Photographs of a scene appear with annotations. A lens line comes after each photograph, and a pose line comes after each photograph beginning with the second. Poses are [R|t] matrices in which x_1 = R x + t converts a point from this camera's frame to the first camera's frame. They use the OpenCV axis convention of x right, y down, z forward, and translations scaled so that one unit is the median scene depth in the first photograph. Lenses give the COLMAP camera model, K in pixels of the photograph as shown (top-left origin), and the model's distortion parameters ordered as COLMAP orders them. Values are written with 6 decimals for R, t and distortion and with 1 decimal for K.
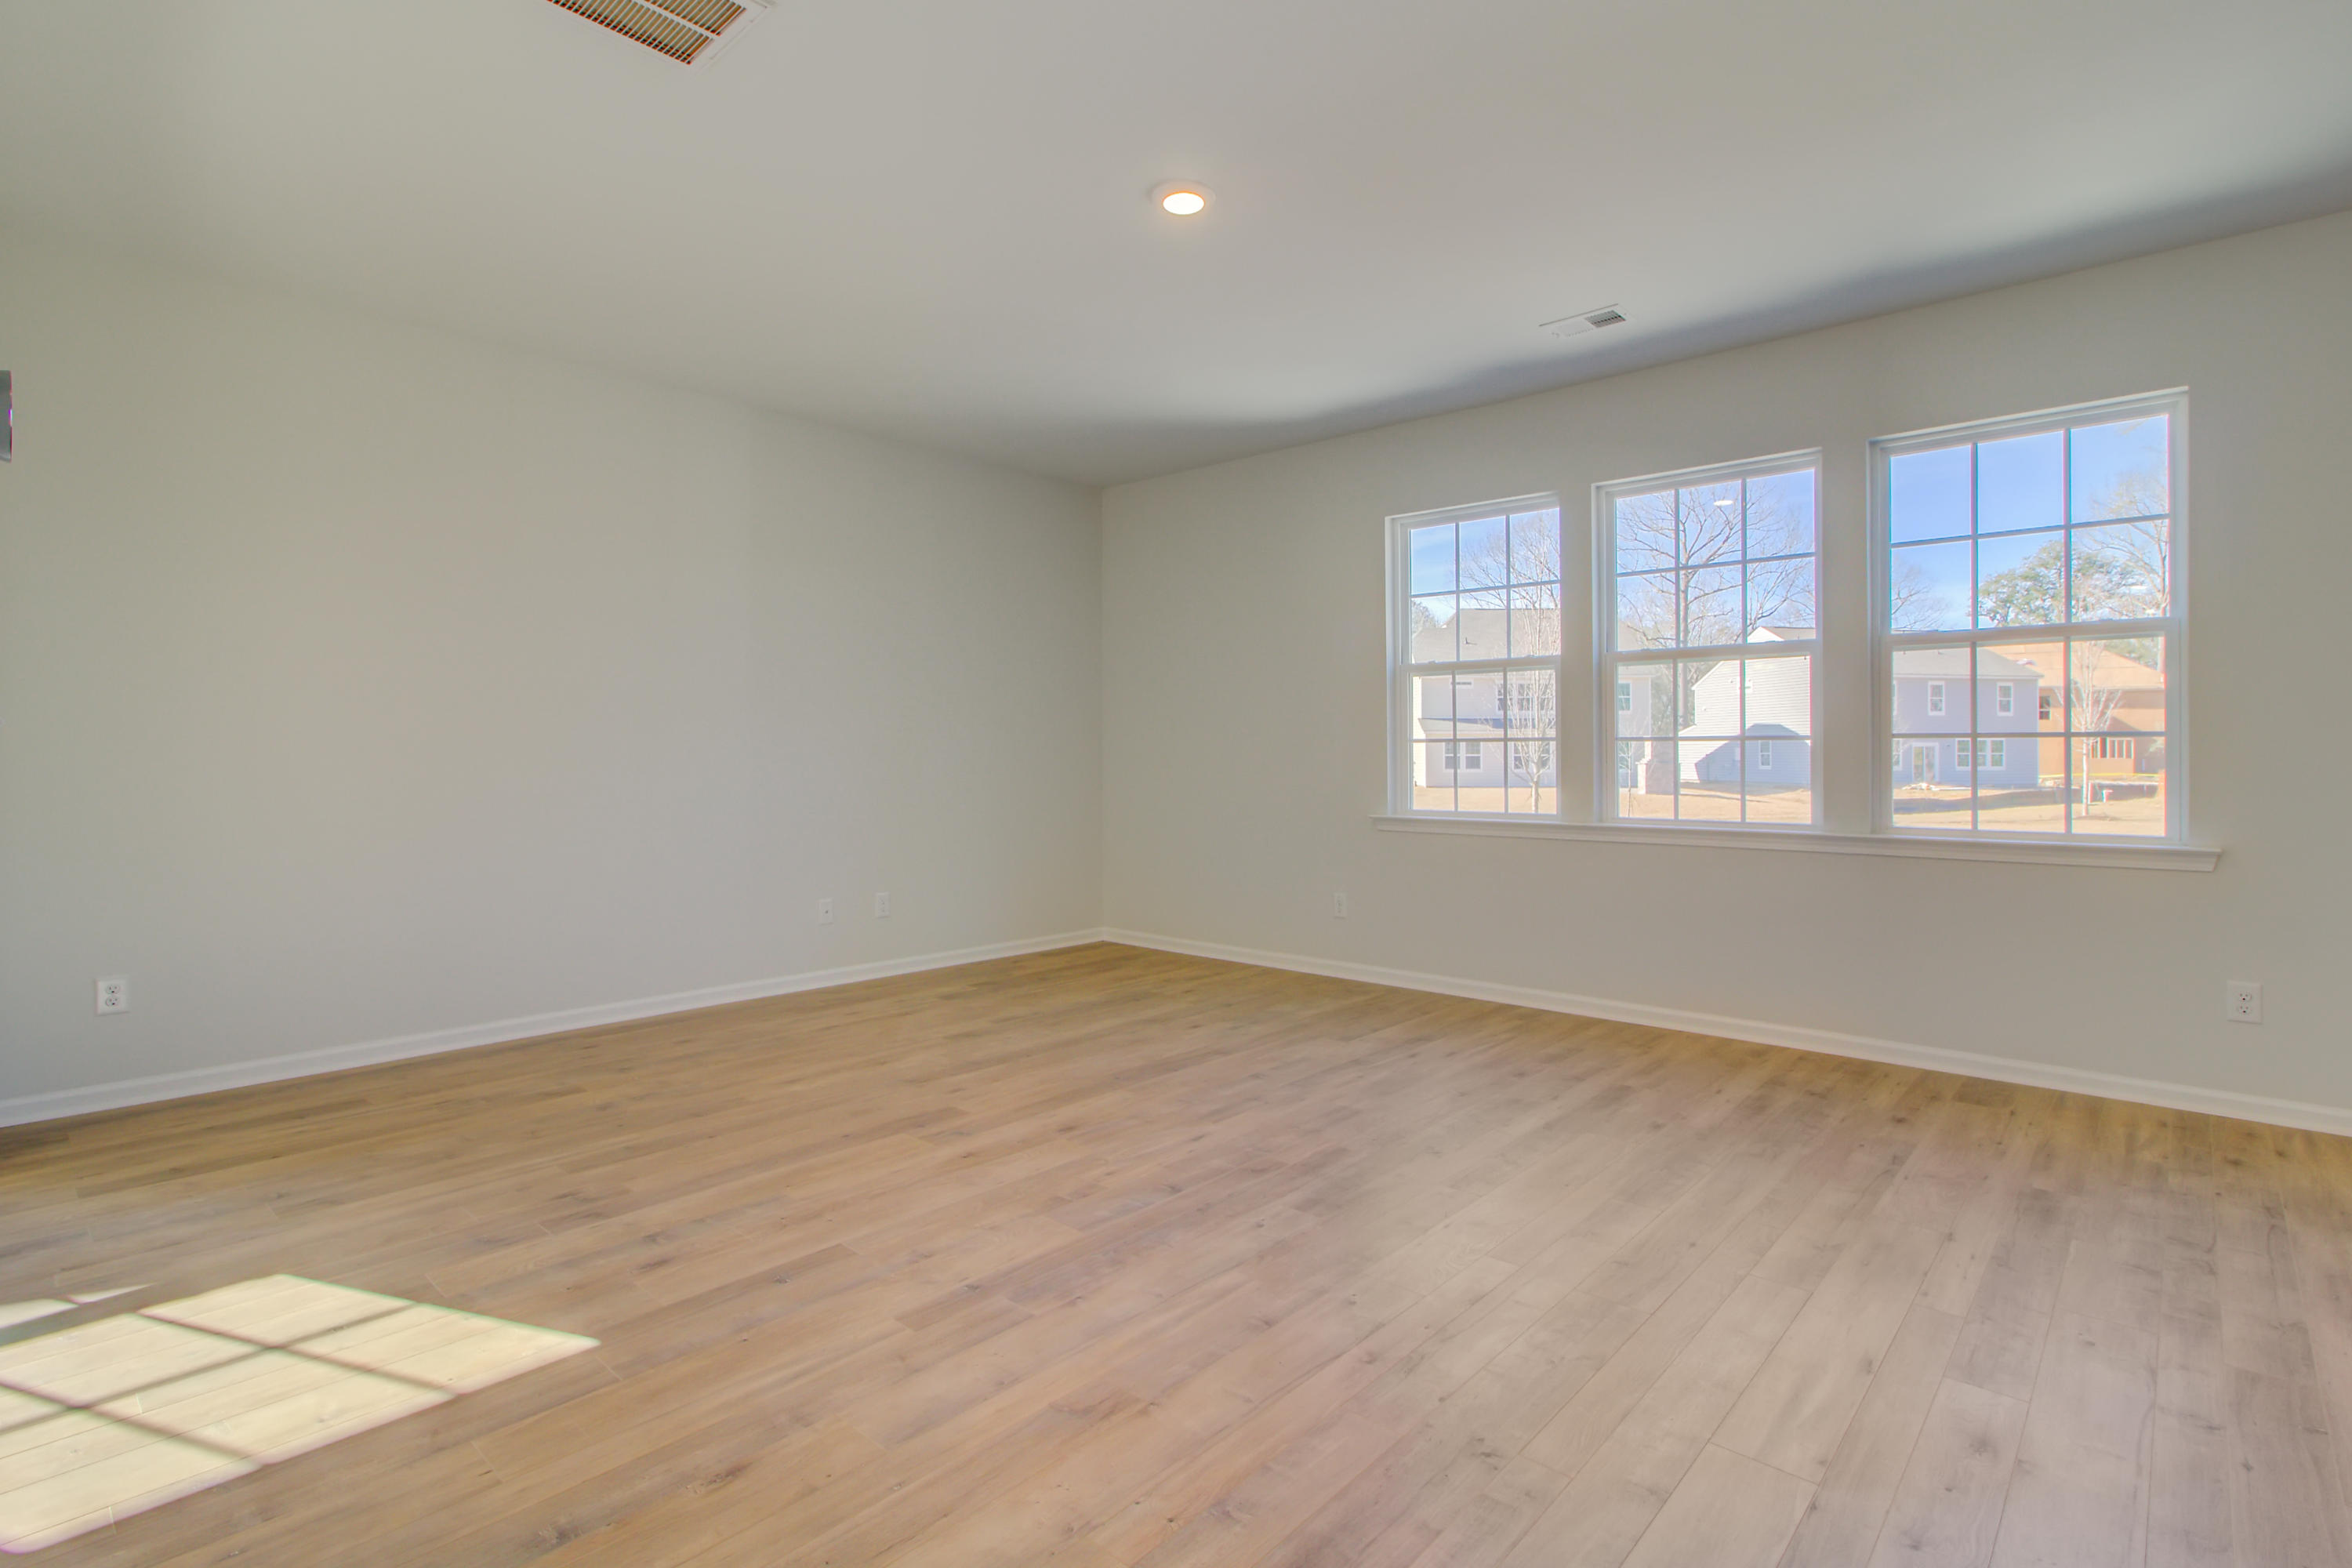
lens RADIAL K [[1118.5, 0, 1184.6], [0, 1118.5, 766.1], [0, 0, 1]] dist [-0.001777, -0.001027]
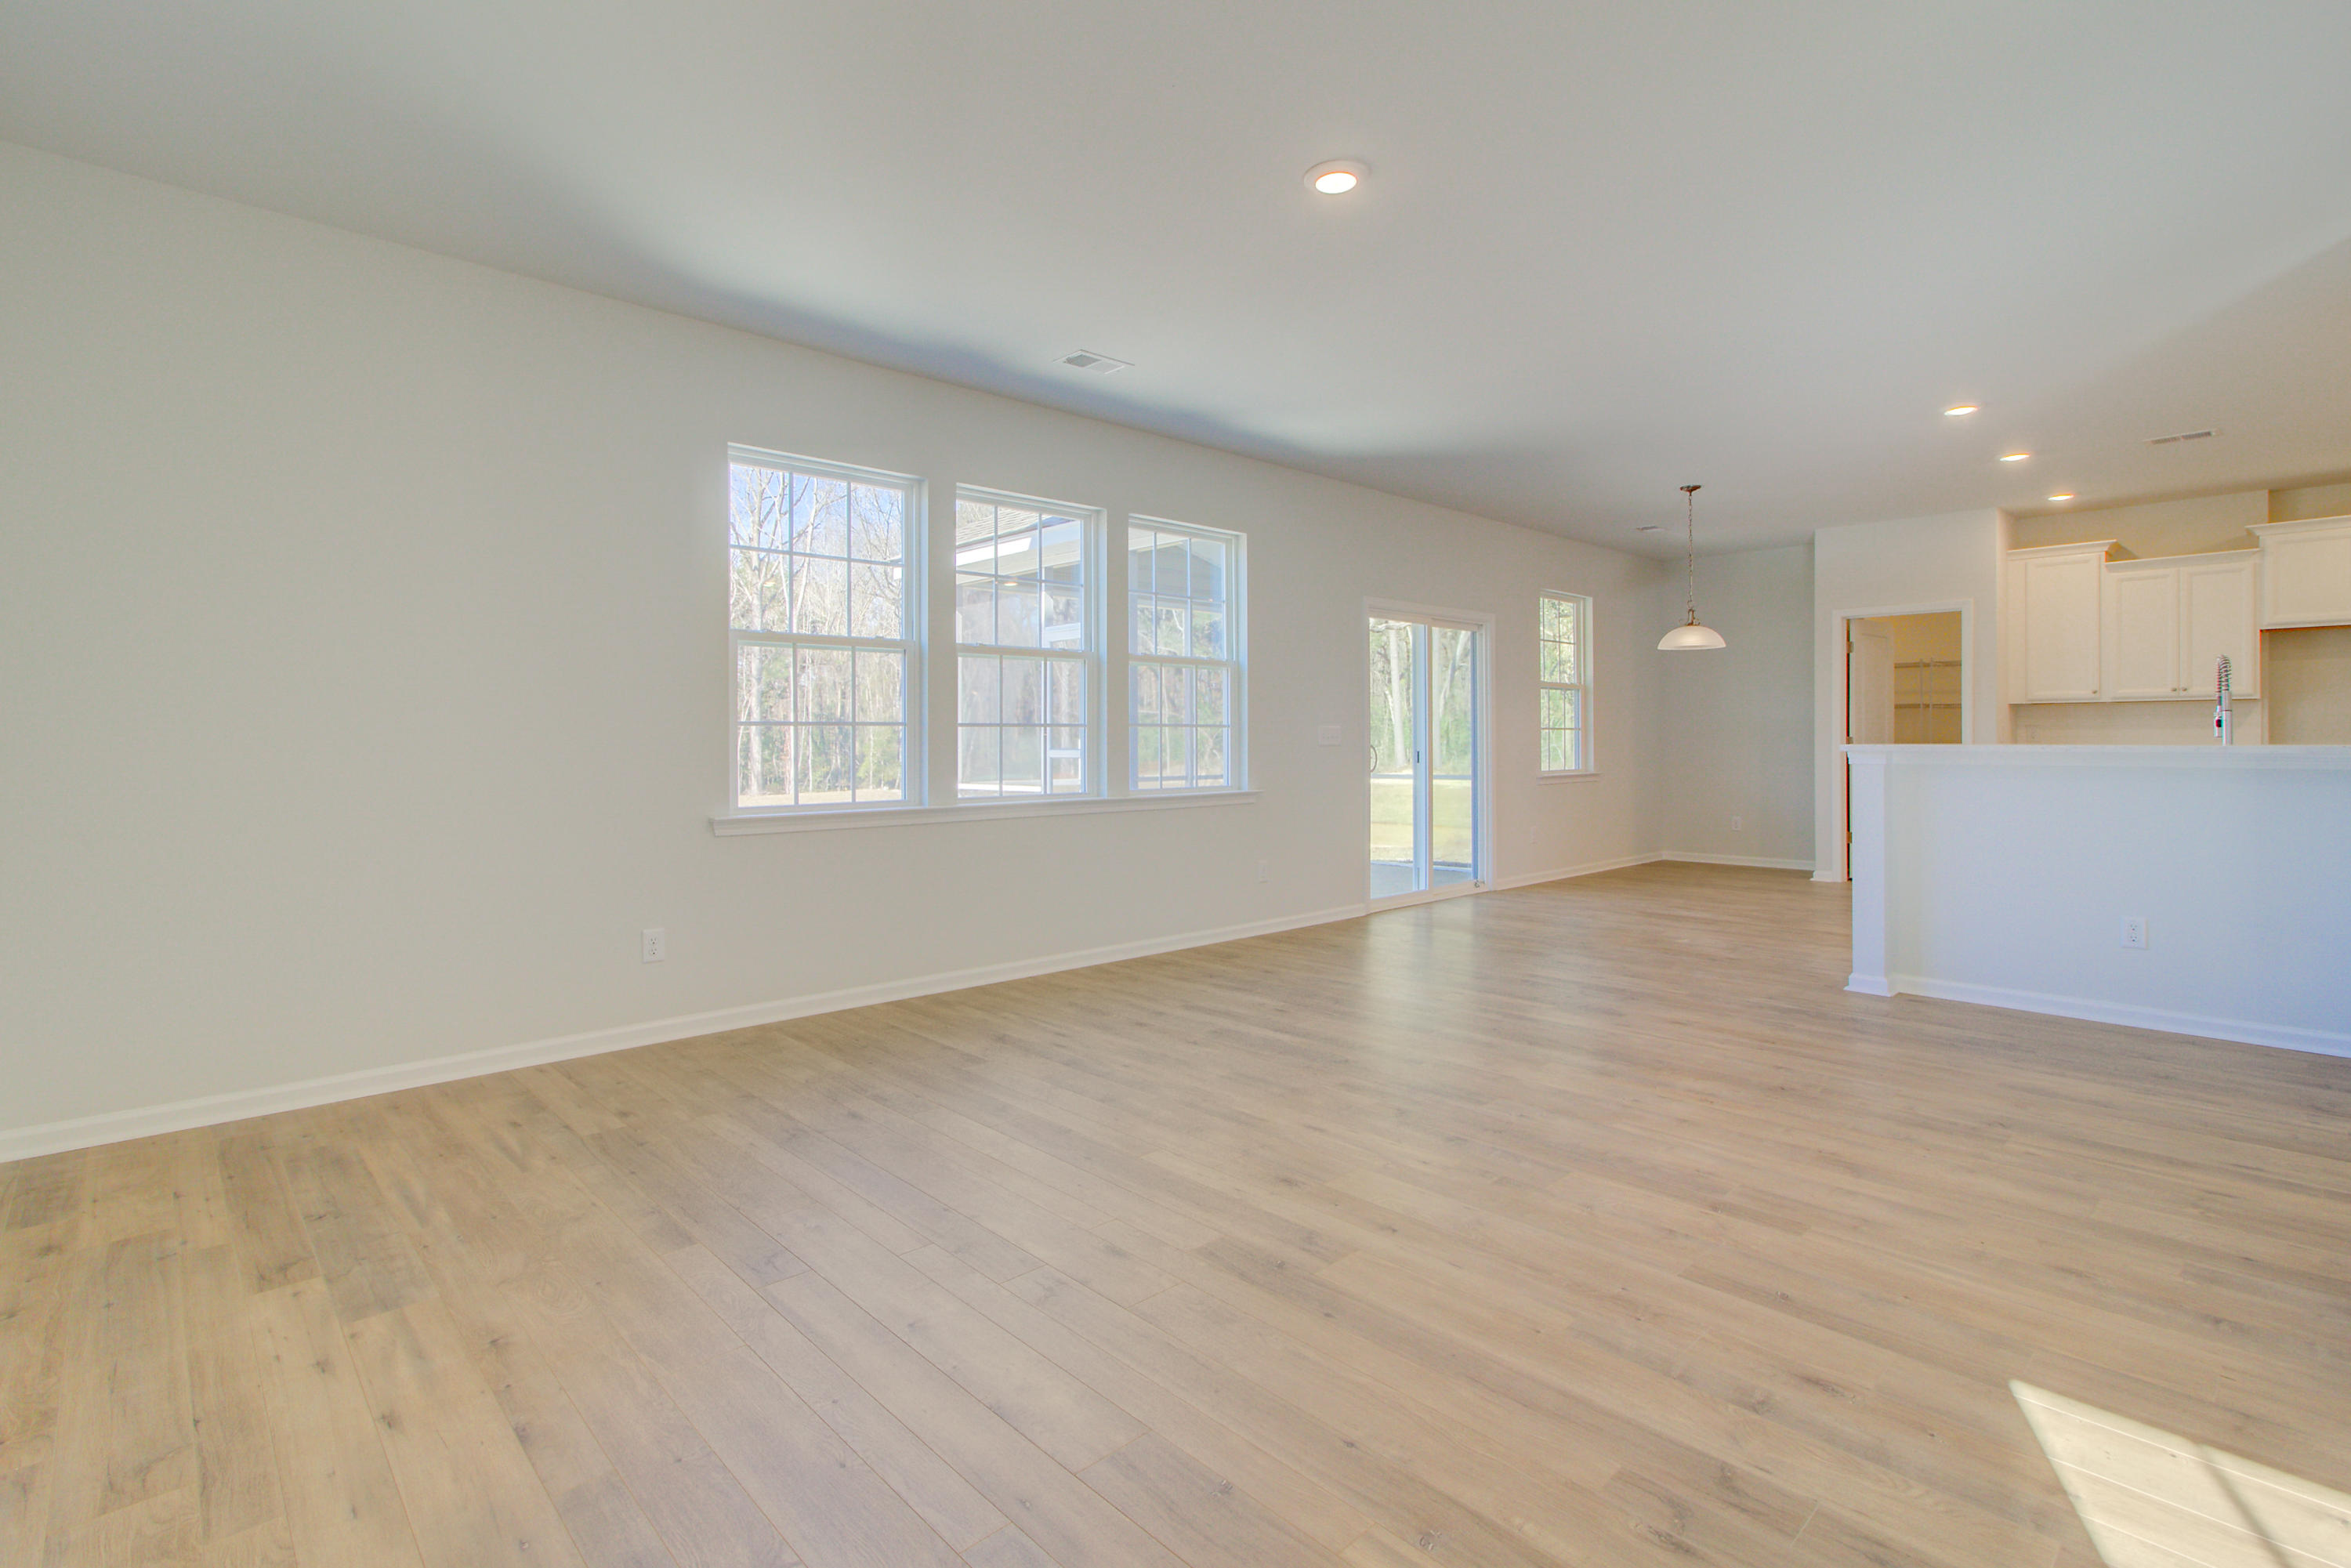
lens RADIAL K [[1117.9, 0, 1164.6], [0, 1117.9, 788.1], [0, 0, 1]] dist [-0.001777, -0.001027]
pose [[0.083636, -0.043451, 0.995549, -1.137338], [0.018716, 0.998941, 0.042027, -0.009373], [-0.996321, 0.015118, 0.084361, 1.239815]]
